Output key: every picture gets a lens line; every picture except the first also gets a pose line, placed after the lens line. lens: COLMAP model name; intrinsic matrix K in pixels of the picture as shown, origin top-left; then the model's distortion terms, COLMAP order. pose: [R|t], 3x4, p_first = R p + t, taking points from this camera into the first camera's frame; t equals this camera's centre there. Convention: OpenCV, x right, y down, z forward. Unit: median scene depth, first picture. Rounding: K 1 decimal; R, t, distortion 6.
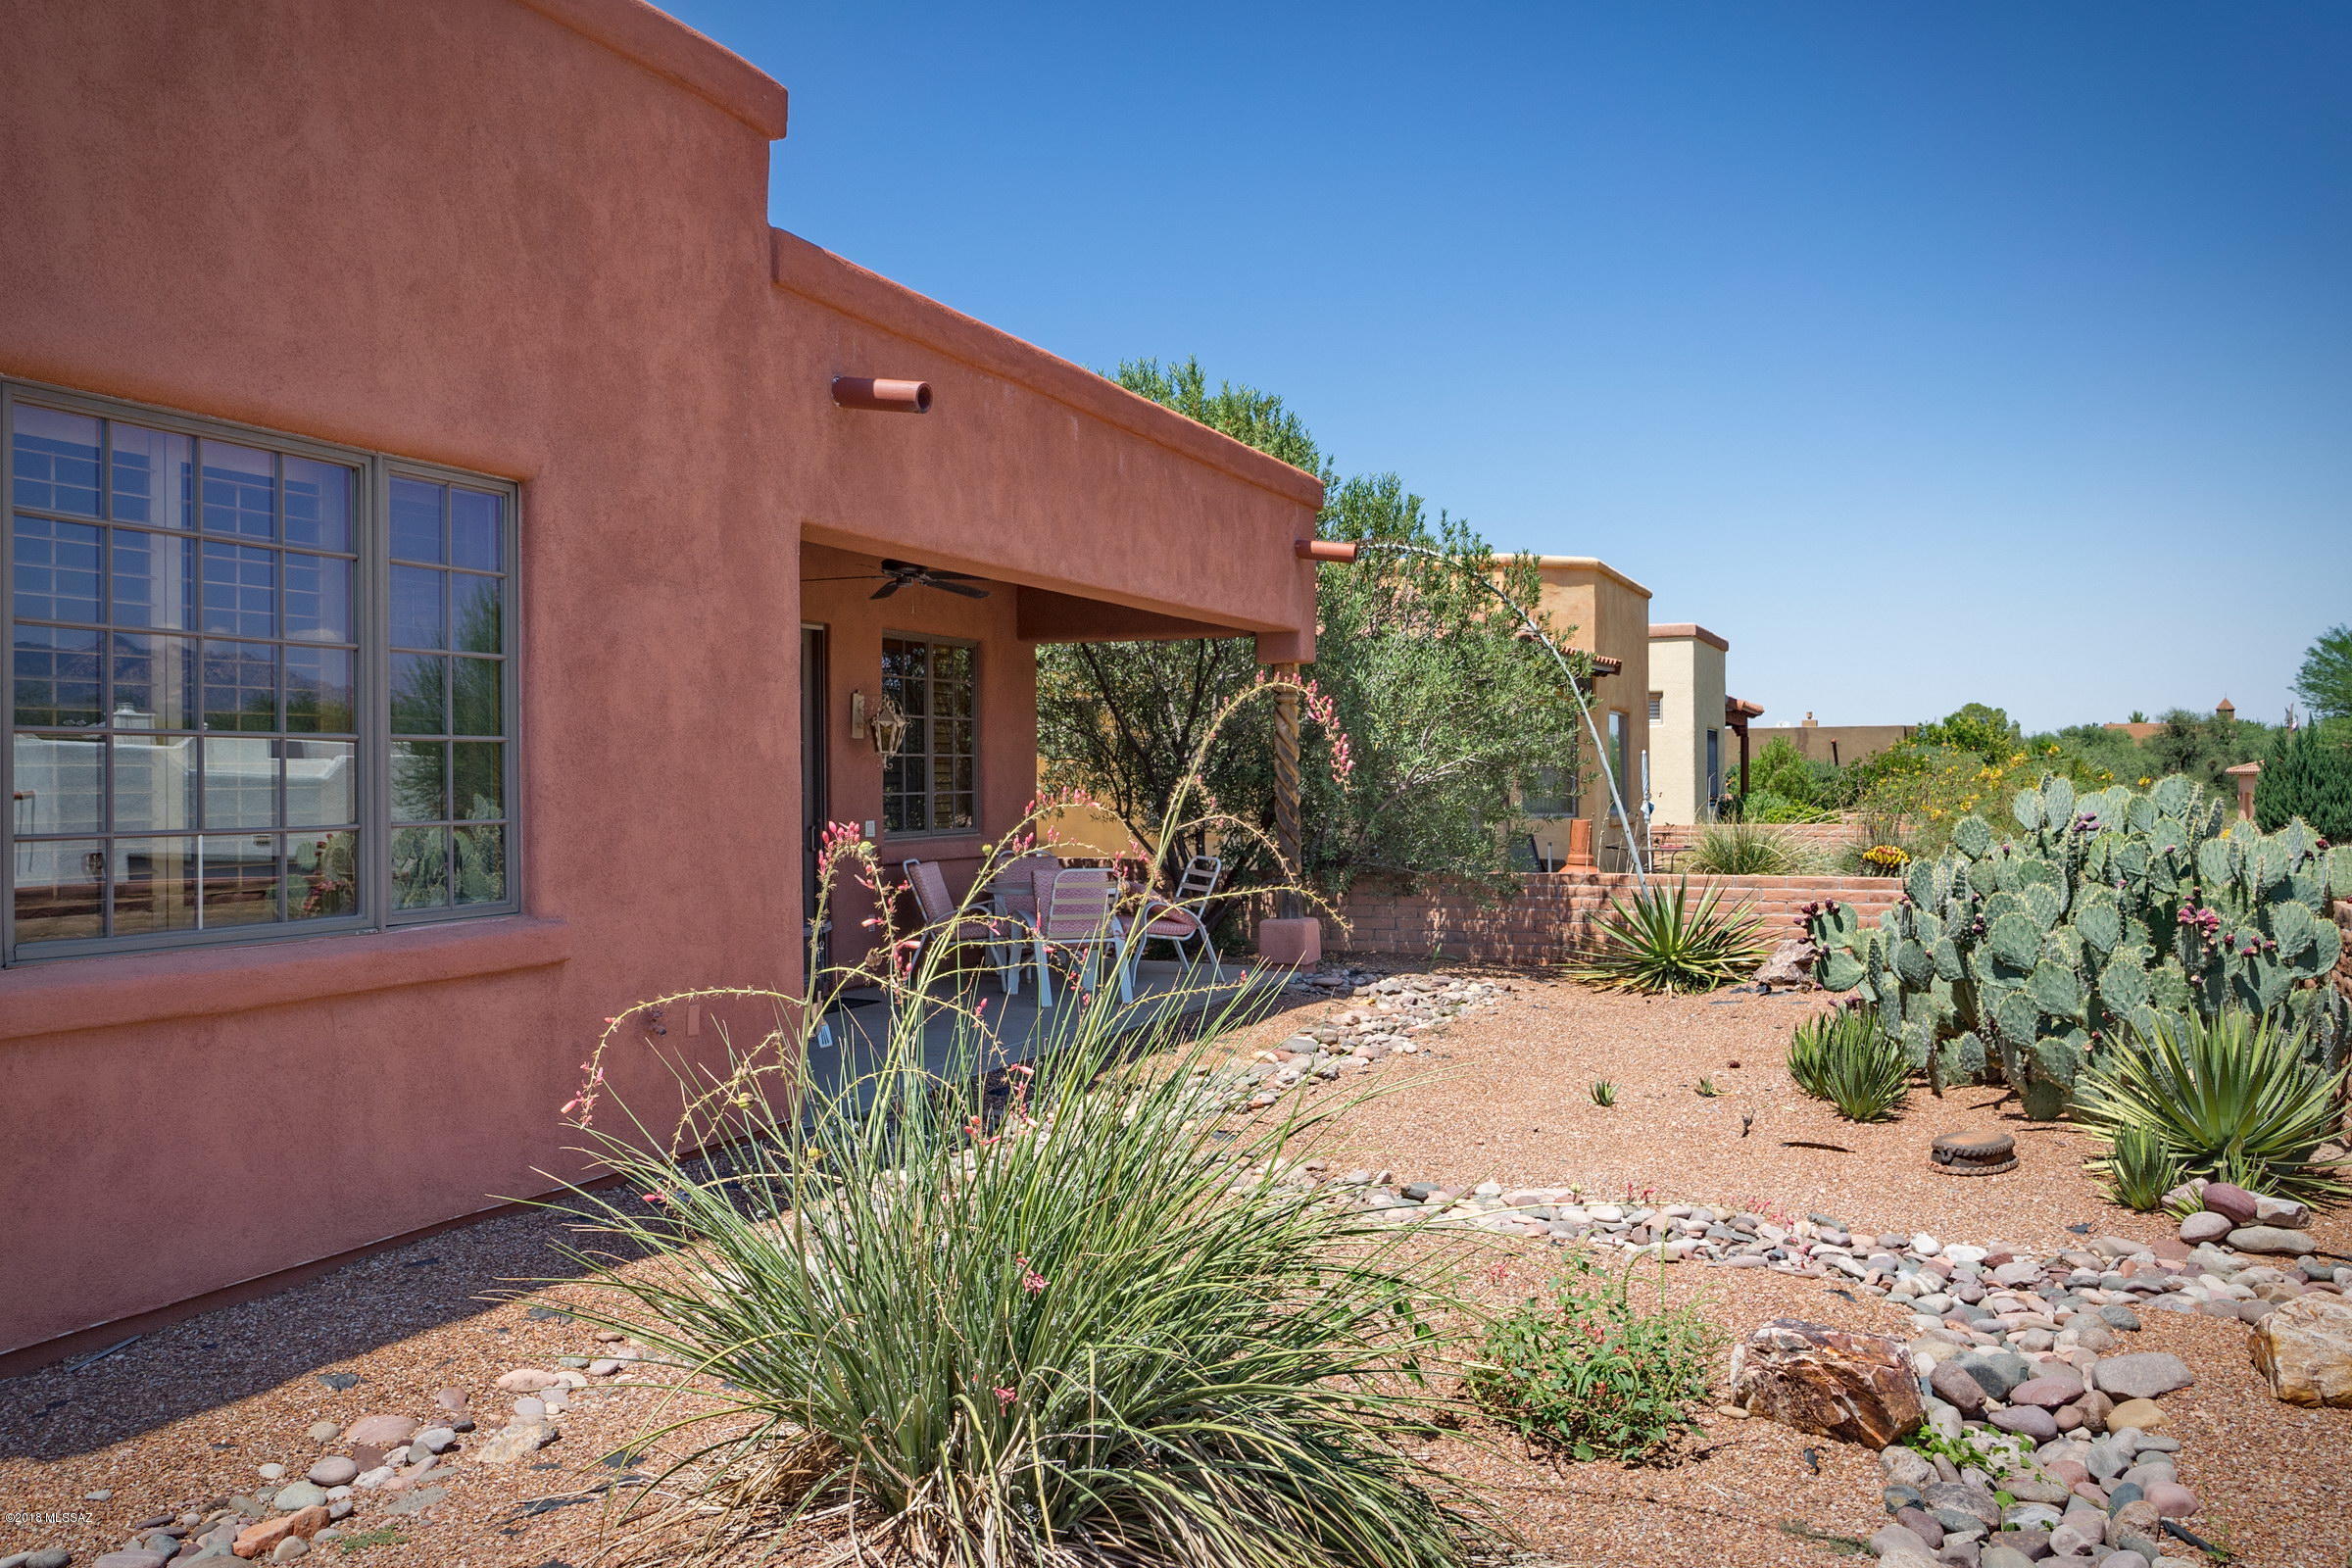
lens RADIAL K [[1801.3, 0, 1176.0], [0, 1801.3, 784.0], [0, 0, 1]] dist [0.004327, 0.000757]
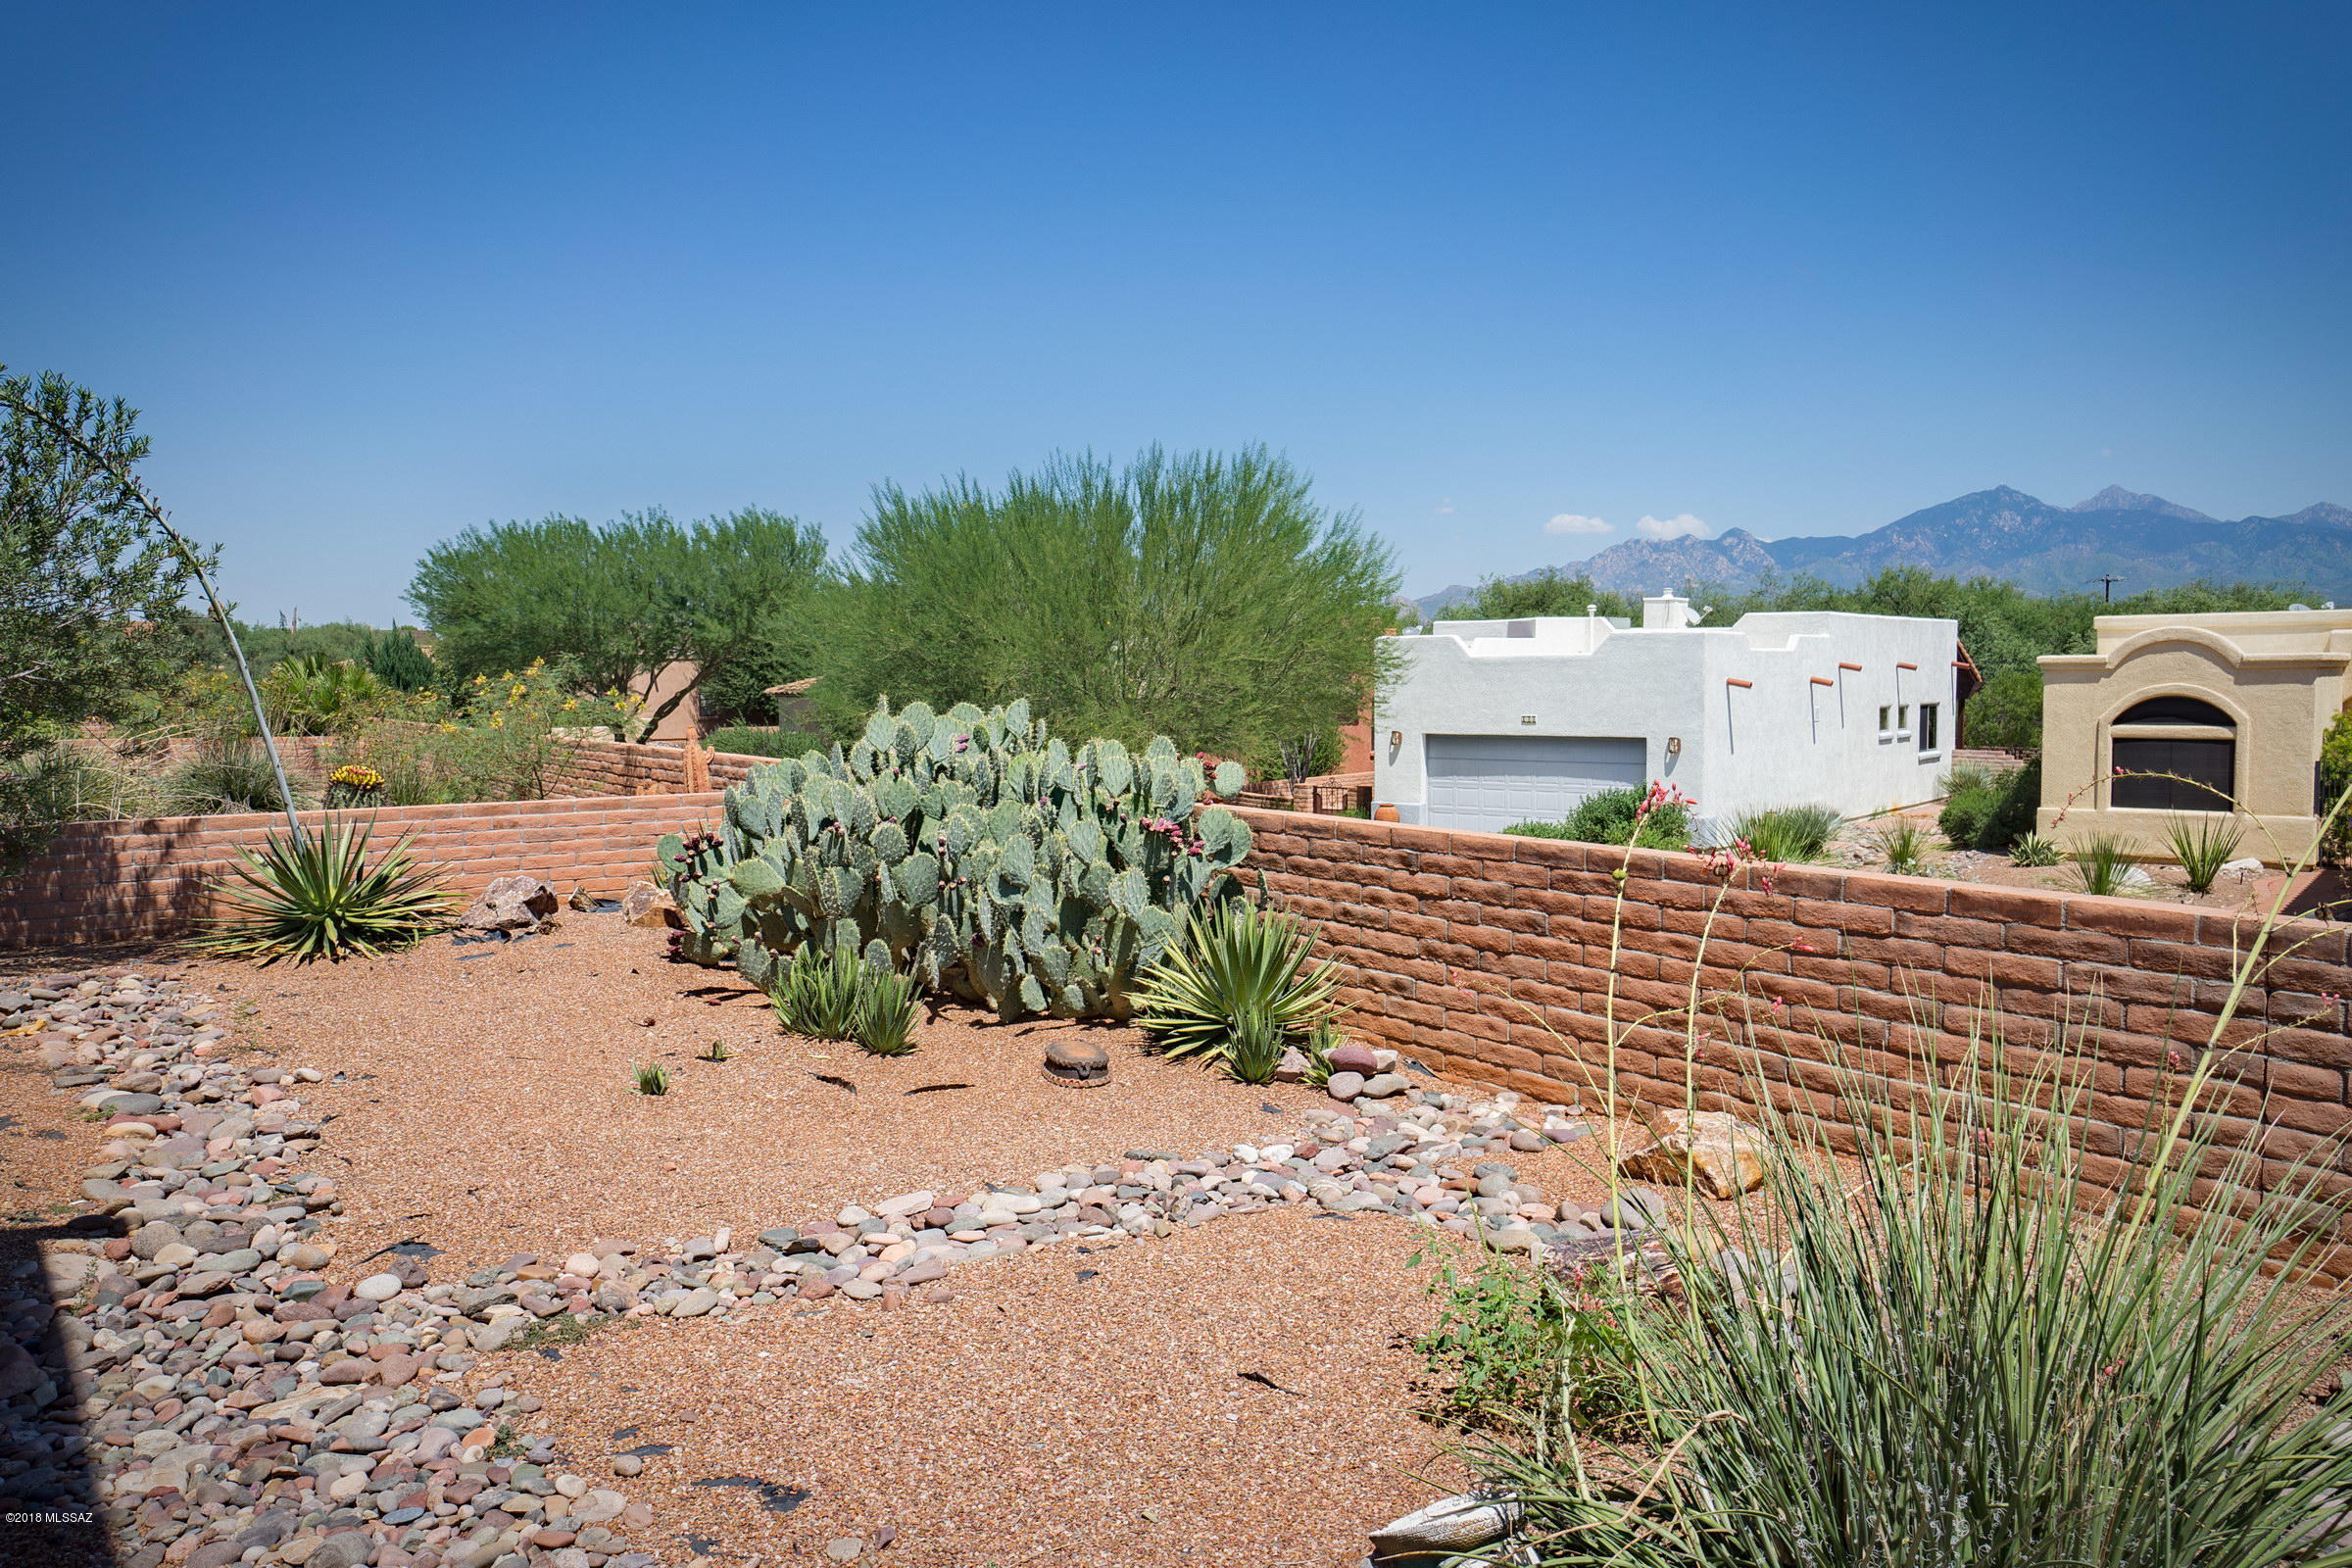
lens RADIAL K [[1750.4, 0, 1176.0], [0, 1750.4, 784.0], [0, 0, 1]] dist [0.025740, 0.001366]
pose [[0.517589, -0.054036, 0.853921, -0.206048], [0.004852, 0.998173, 0.060223, -0.011065], [-0.855615, -0.027028, 0.516906, 0.217453]]
